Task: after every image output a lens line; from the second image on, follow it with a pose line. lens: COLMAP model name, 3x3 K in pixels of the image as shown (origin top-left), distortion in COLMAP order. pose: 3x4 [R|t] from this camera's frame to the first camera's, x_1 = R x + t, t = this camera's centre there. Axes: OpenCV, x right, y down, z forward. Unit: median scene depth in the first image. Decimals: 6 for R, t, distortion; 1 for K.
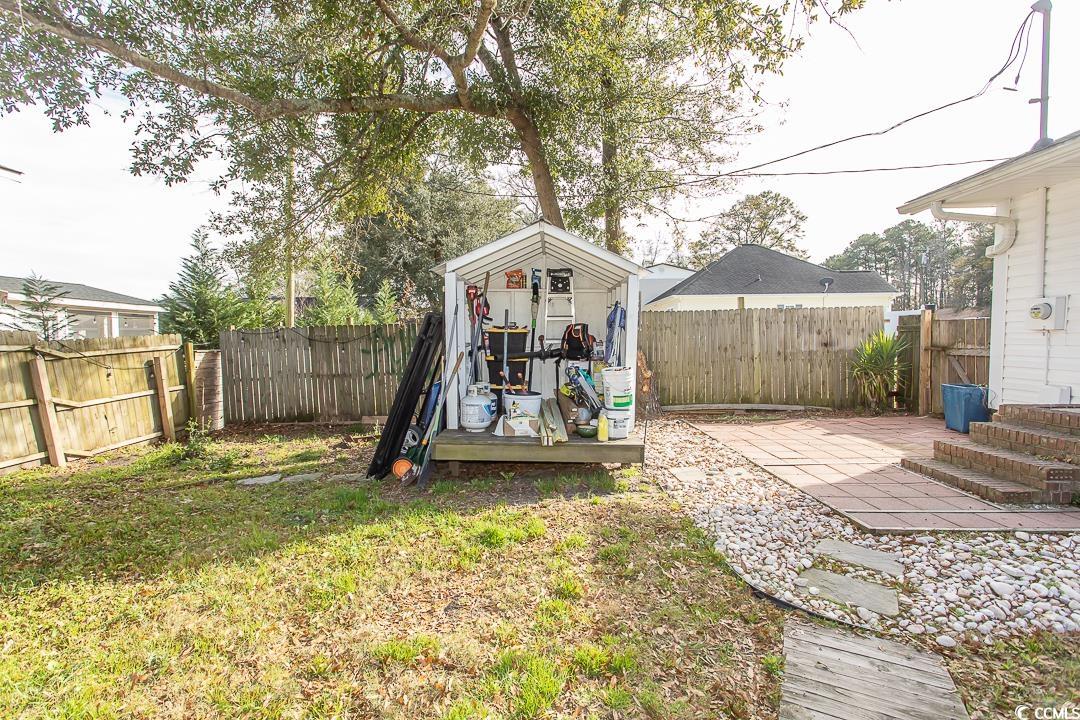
lens RADIAL K [[509.7, 0, 538.6], [0, 509.7, 358.1], [0, 0, 1]] dist [0.000836, 0.000910]
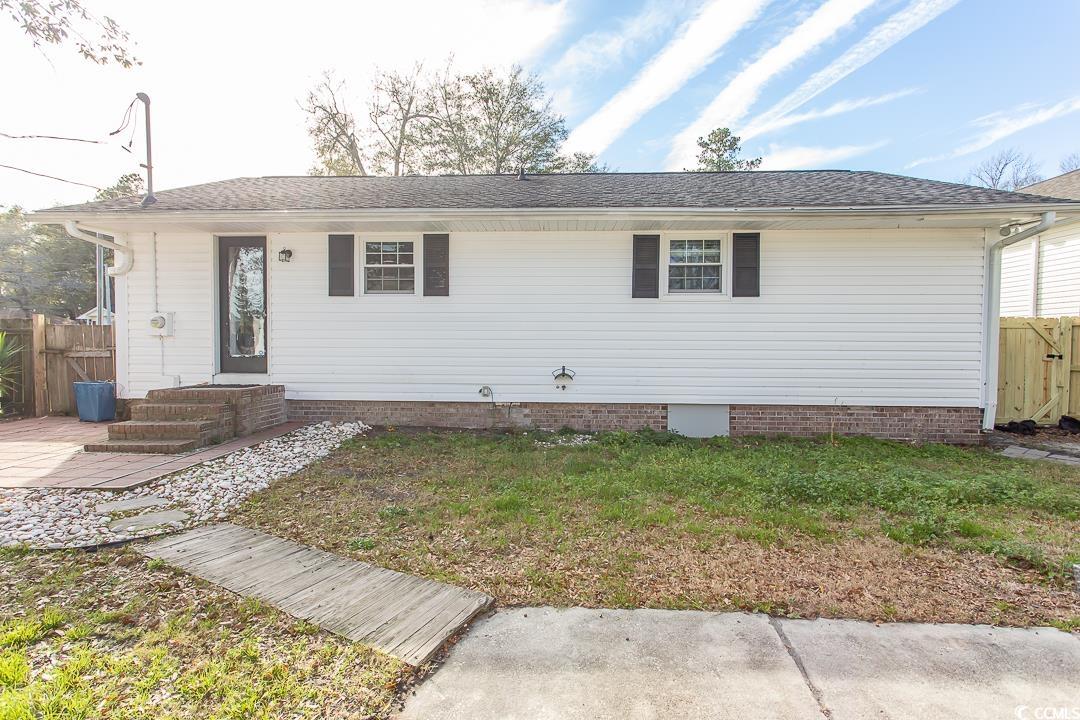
lens RADIAL K [[509.7, 0, 538.6], [0, 509.7, 358.1], [0, 0, 1]] dist [0.000836, 0.000910]
pose [[0.018539, -0.025275, 0.999509, -0.643135], [0.037121, 0.999009, 0.024573, 0.016030], [-0.999139, 0.036647, 0.019459, -0.086571]]
